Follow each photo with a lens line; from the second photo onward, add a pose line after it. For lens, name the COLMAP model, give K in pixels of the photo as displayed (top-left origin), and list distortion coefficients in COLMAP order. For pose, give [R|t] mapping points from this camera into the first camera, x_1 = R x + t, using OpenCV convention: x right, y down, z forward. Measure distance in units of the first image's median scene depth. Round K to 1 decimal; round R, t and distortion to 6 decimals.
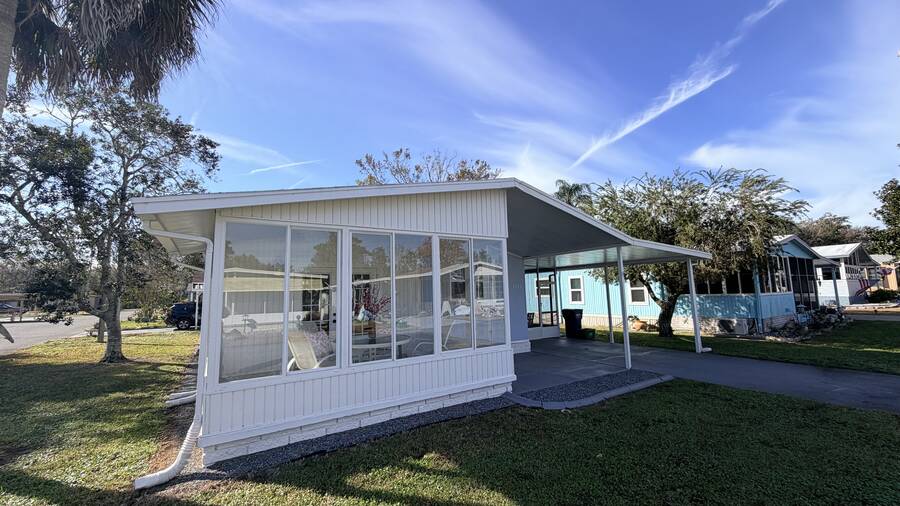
lens RADIAL K [[357.3, 0, 448.9], [0, 357.3, 254.5], [0, 0, 1]] dist [0.001310, -0.000815]
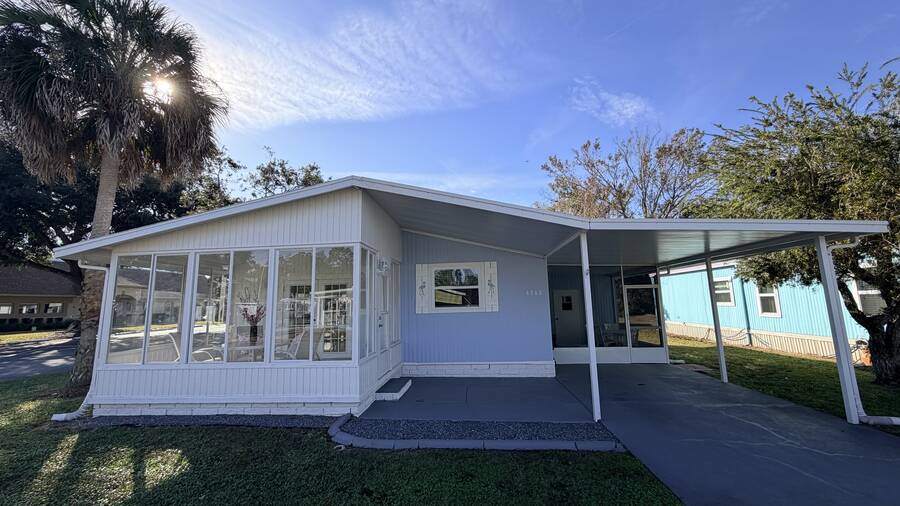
lens RADIAL K [[357.3, 0, 449.2], [0, 357.3, 250.7], [0, 0, 1]] dist [0.001310, -0.000815]
pose [[0.793748, -0.083891, -0.602433, 0.886507], [0.068612, 0.996471, -0.048361, 0.035854], [0.604364, -0.002948, 0.796703, 0.414071]]
